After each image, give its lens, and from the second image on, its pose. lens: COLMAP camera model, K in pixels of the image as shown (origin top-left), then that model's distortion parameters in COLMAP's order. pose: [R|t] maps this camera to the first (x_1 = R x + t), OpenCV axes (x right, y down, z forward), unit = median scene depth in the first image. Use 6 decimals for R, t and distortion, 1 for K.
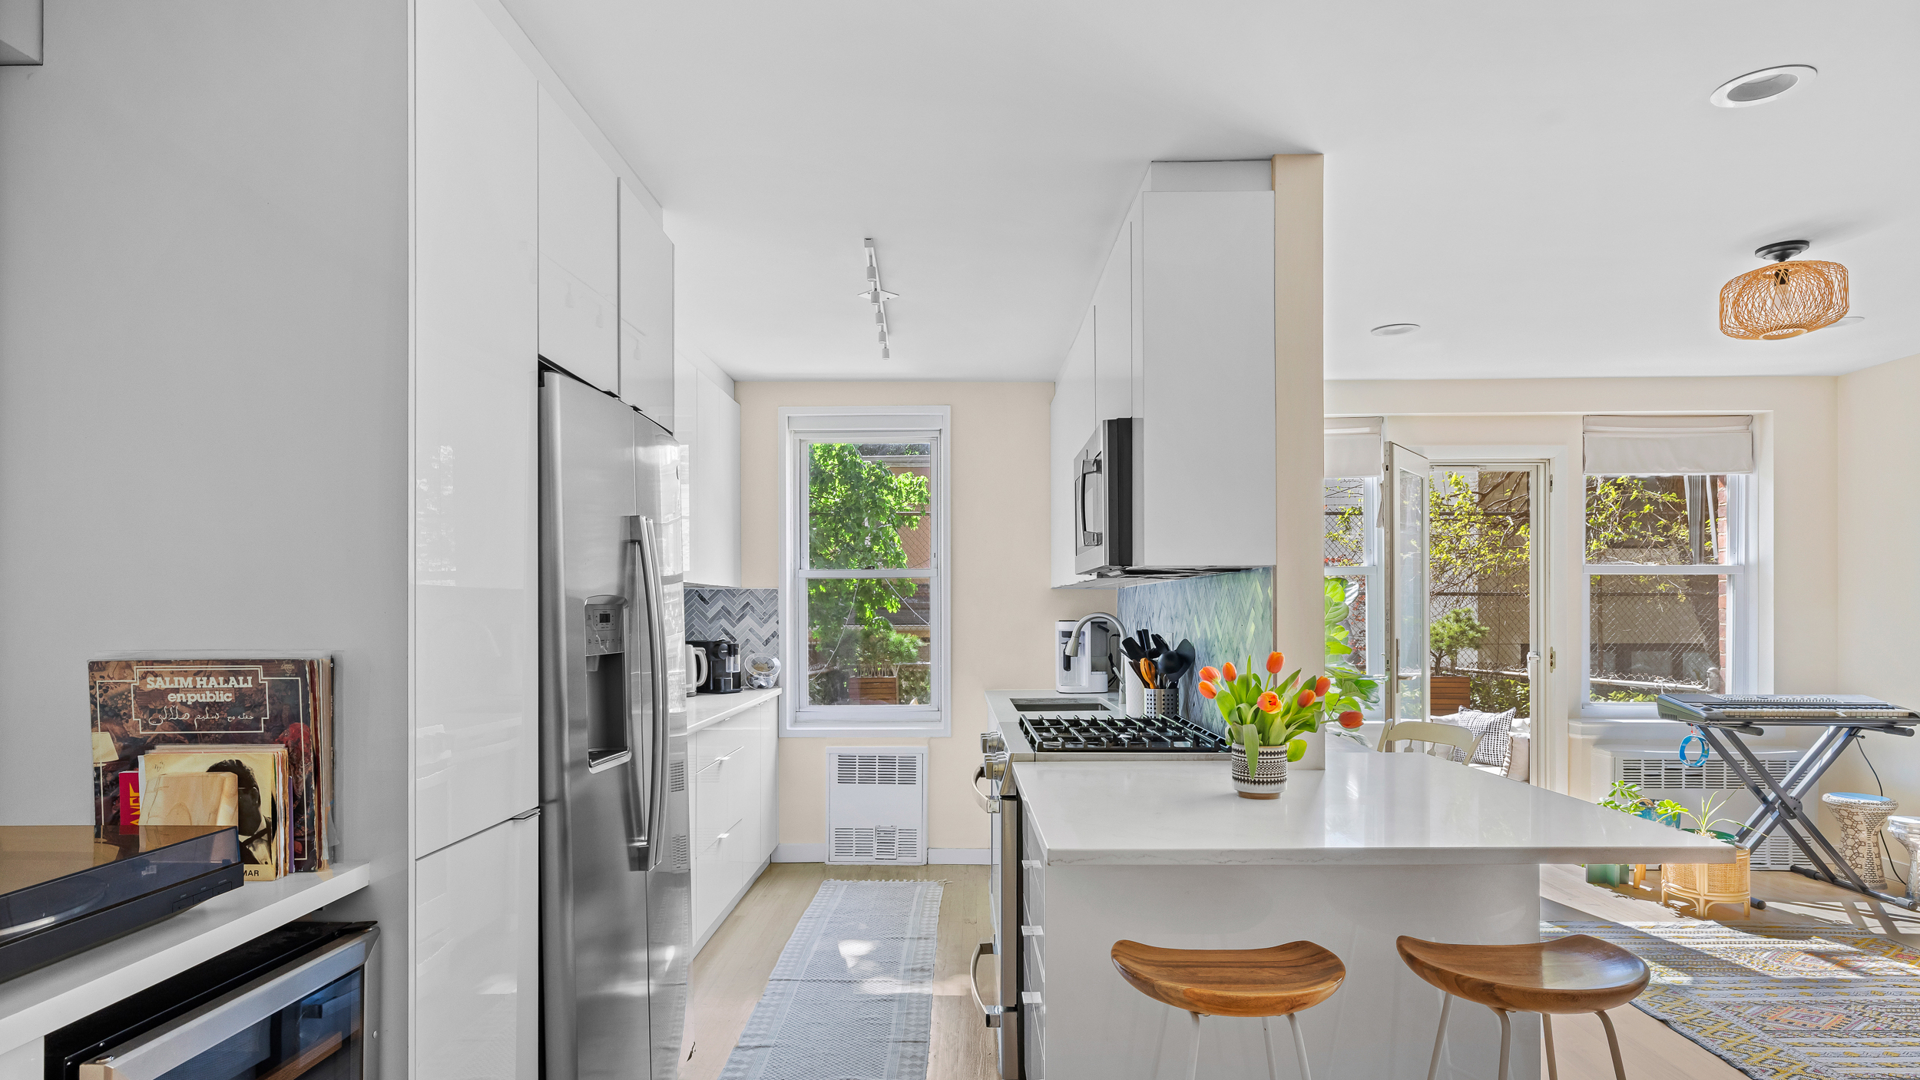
lens RADIAL K [[1041.9, 0, 963.4], [0, 1041.9, 612.9], [0, 0, 1]] dist [0.004886, -0.003091]
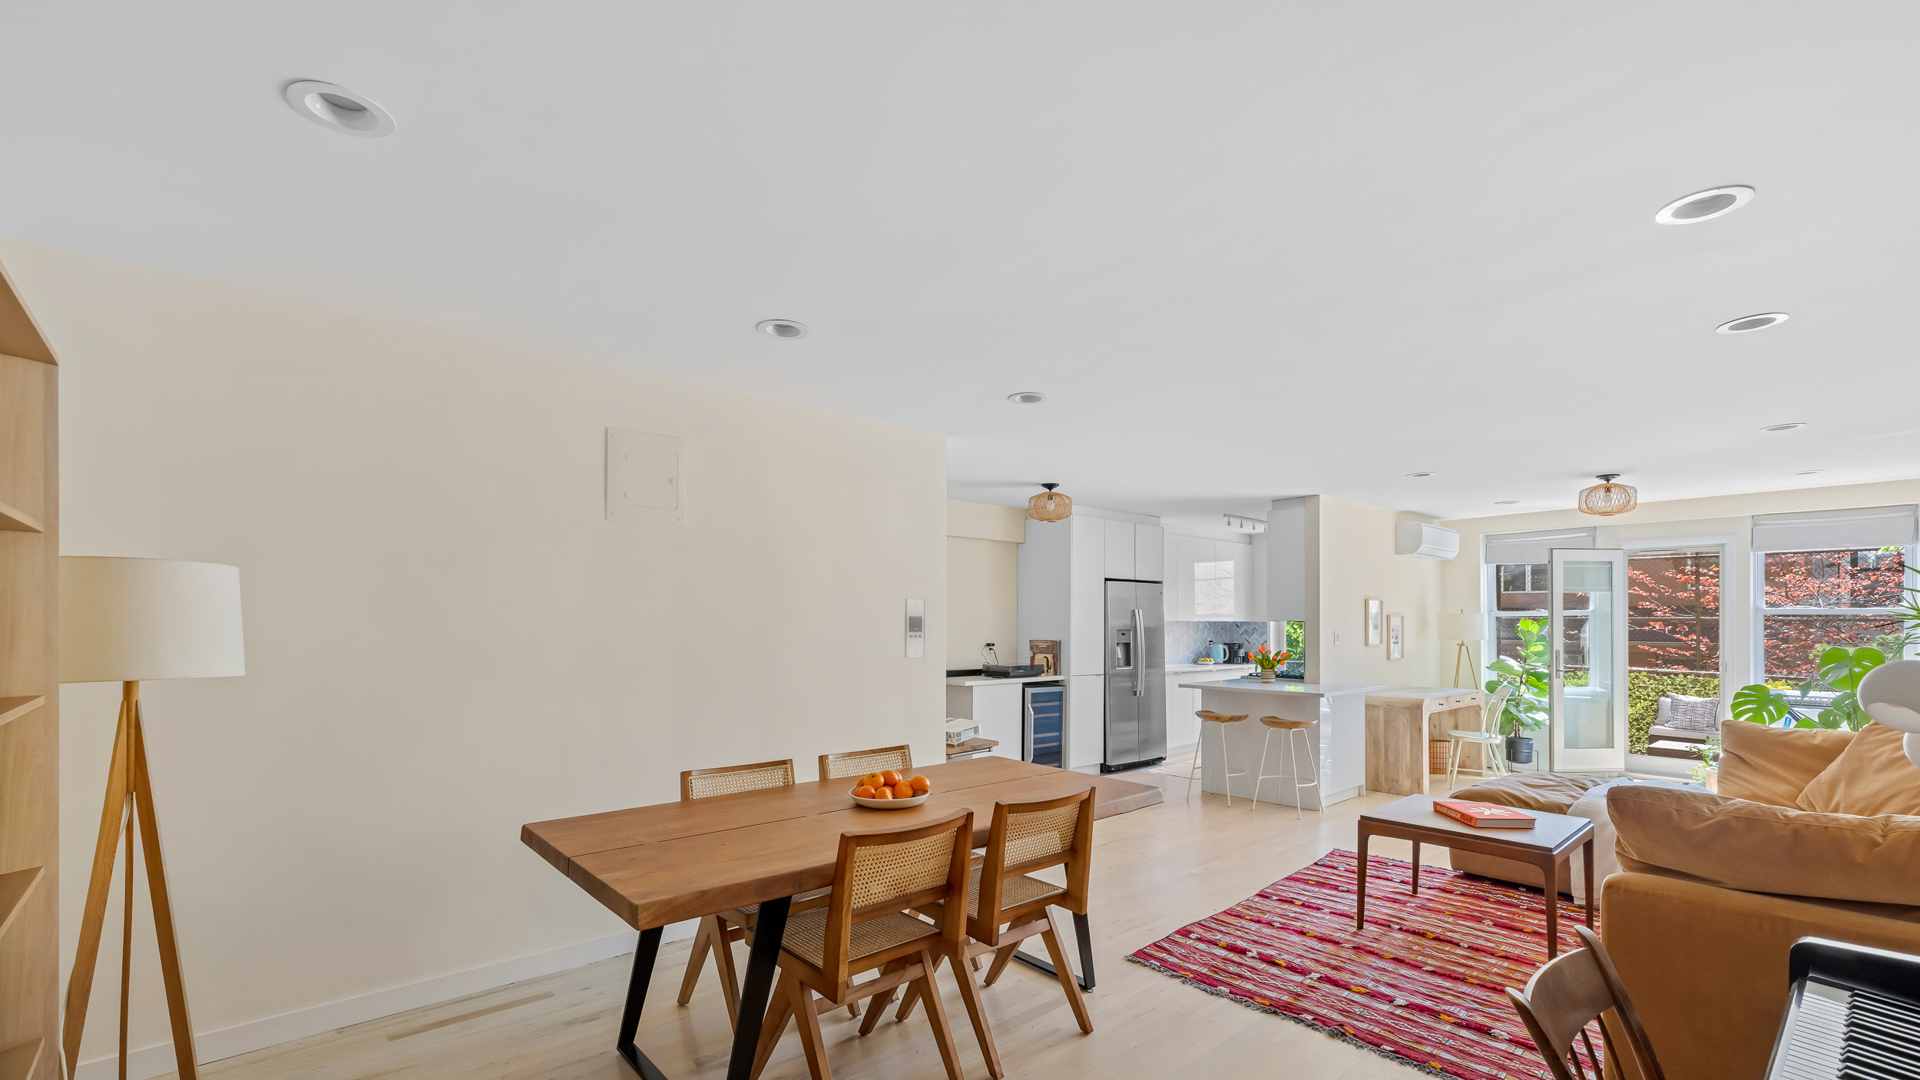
lens RADIAL K [[821.7, 0, 956.5], [0, 821.7, 617.0], [0, 0, 1]] dist [0.001167, 0.000769]
pose [[0.673680, 0.000571, -0.739023, 0.751105], [-0.007968, 0.999947, -0.006491, -0.016760], [0.738980, 0.010261, 0.673649, -0.792430]]
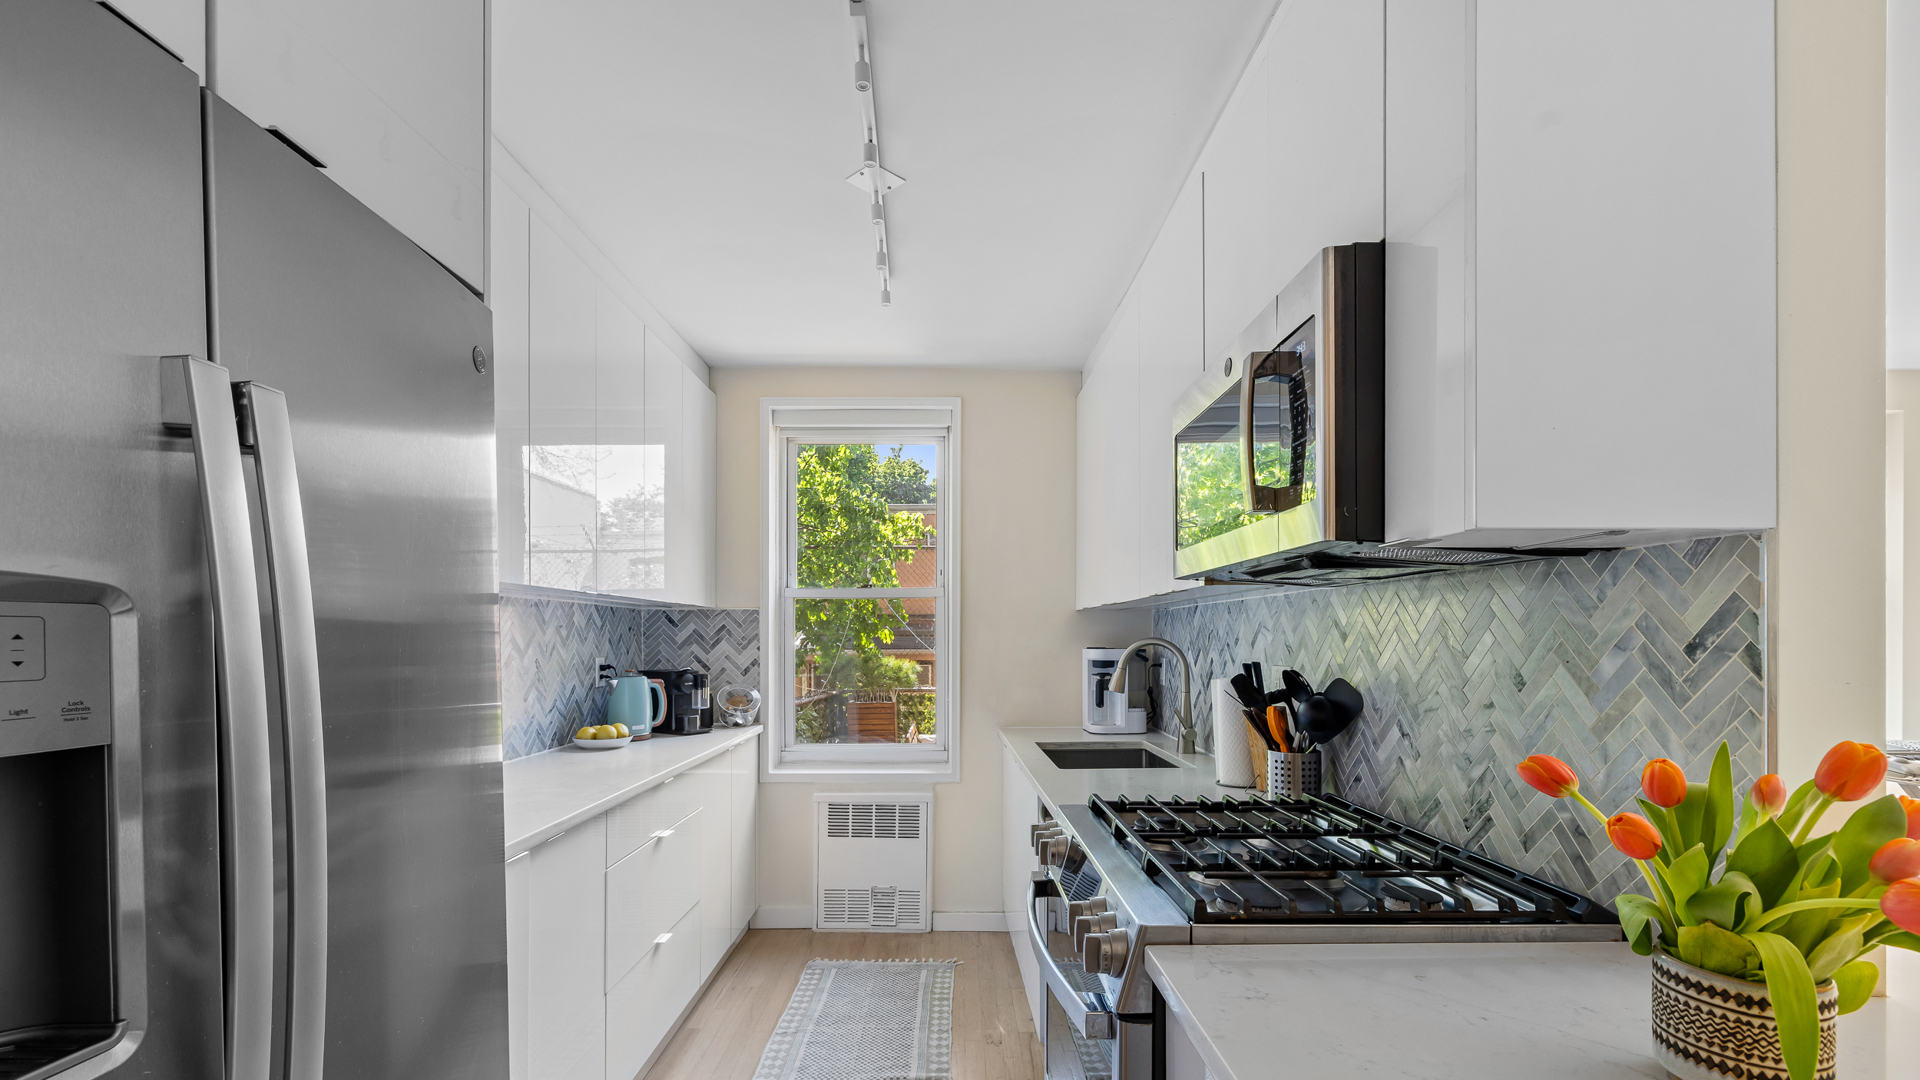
lens RADIAL K [[821.7, 0, 963.5], [0, 821.7, 652.5], [0, 0, 1]] dist [0.001167, 0.000769]
pose [[0.999742, 0.004181, 0.022314, -0.025580], [-0.004532, 0.999867, 0.015678, 0.001072], [-0.022245, -0.015775, 0.999628, 0.336888]]
